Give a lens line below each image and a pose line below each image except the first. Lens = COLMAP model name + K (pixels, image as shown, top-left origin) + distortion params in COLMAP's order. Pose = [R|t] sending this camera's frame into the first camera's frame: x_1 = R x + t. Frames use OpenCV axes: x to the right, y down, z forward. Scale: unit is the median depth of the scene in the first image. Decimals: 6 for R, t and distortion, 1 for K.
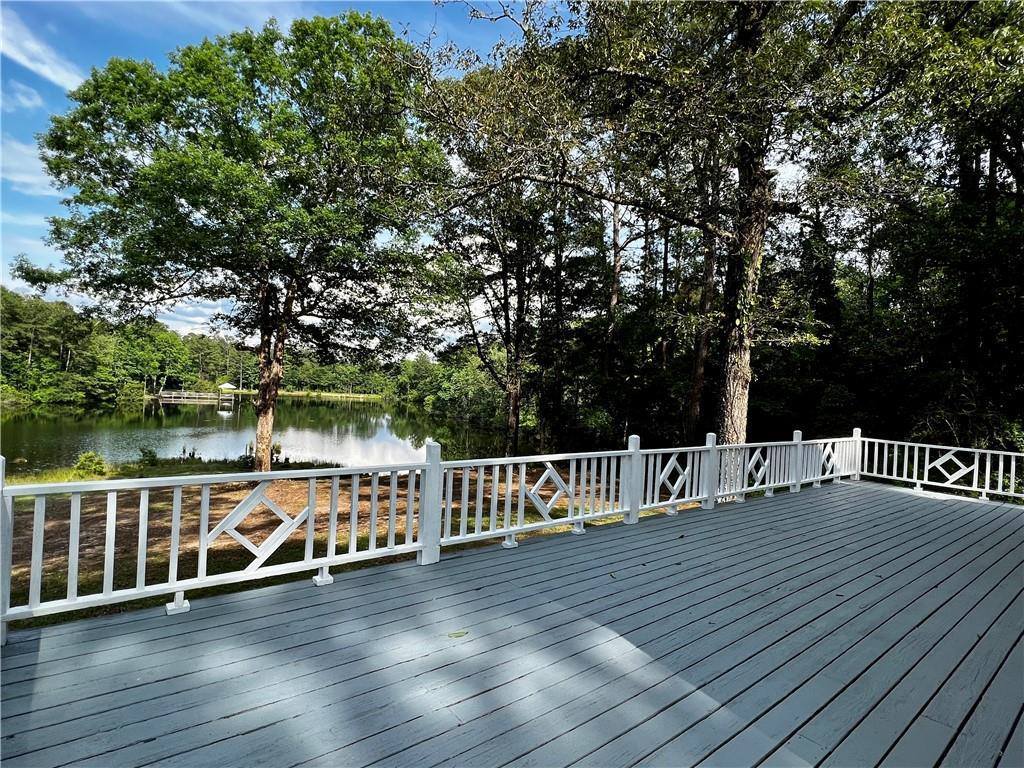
lens RADIAL K [[527.9, 0, 506.5], [0, 527.9, 382.5], [0, 0, 1]] dist [0.001484, 0.001459]
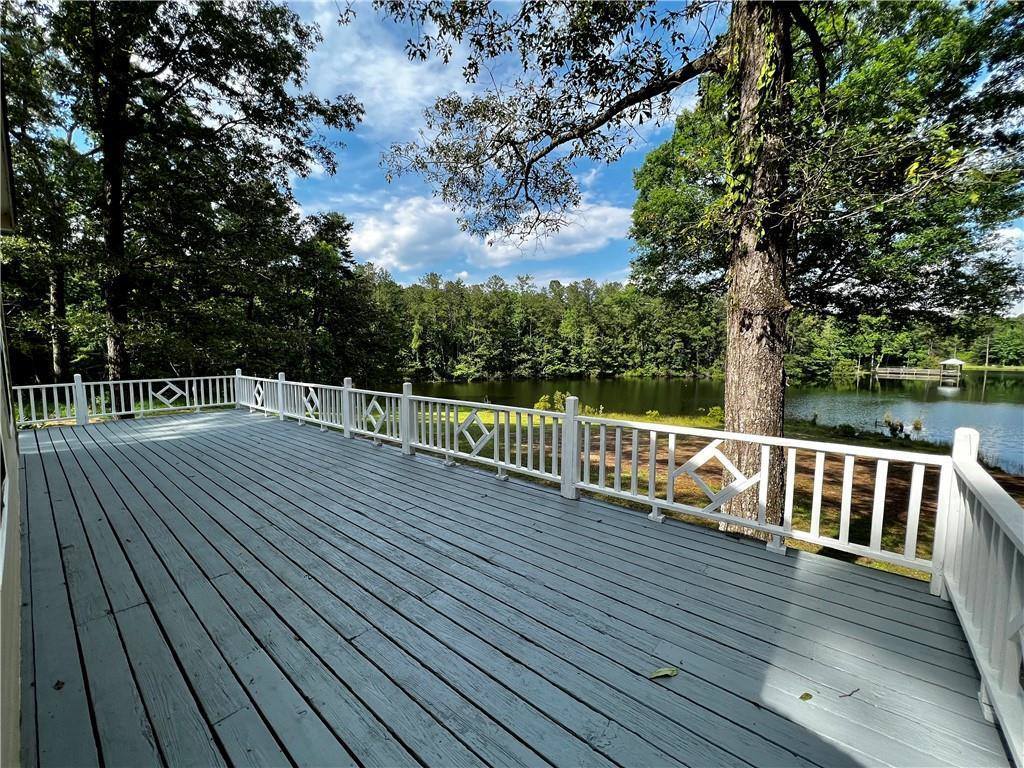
lens RADIAL K [[413.8, 0, 513.4], [0, 413.8, 383.5], [0, 0, 1]] dist [-0.004862, -0.000403]
pose [[0.201362, 0.027074, -0.979143, 0.070963], [0.022321, 0.999232, 0.032219, 0.005544], [0.979263, -0.028343, 0.200603, 0.067444]]
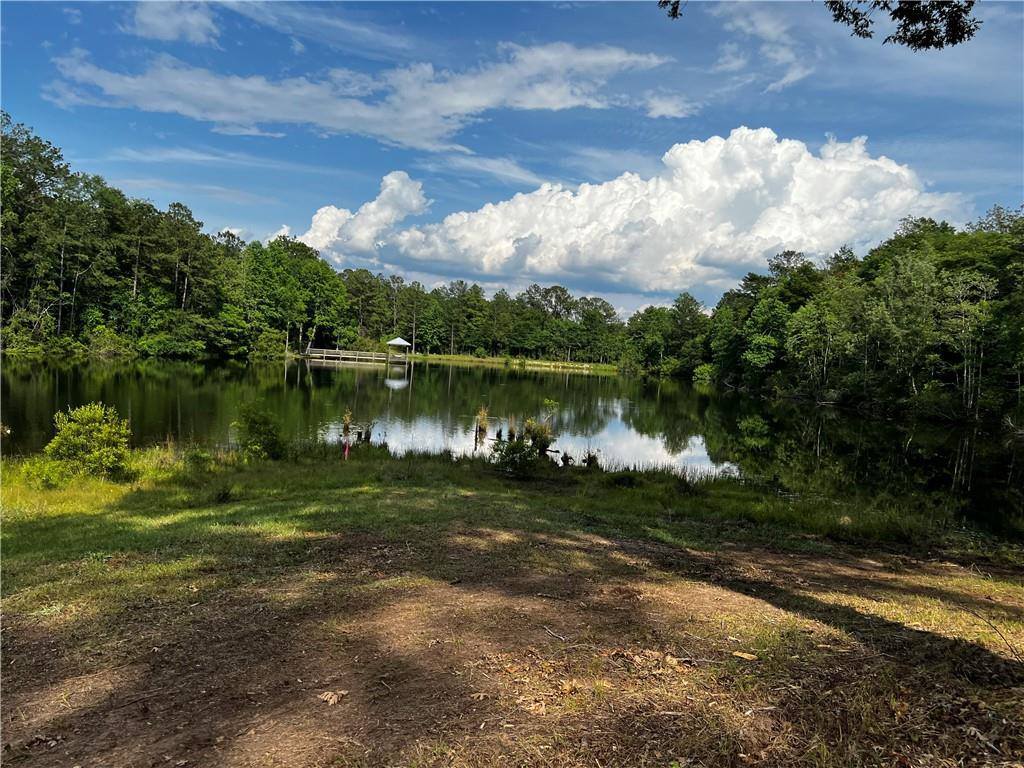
lens RADIAL K [[774.4, 0, 514.6], [0, 774.4, 386.0], [0, 0, 1]] dist [0.000103, -0.001979]
pose [[0.947241, 0.021984, -0.319767, -0.119775], [-0.010103, 0.999197, 0.038766, 0.029107], [0.320362, -0.033490, 0.946703, 0.198097]]
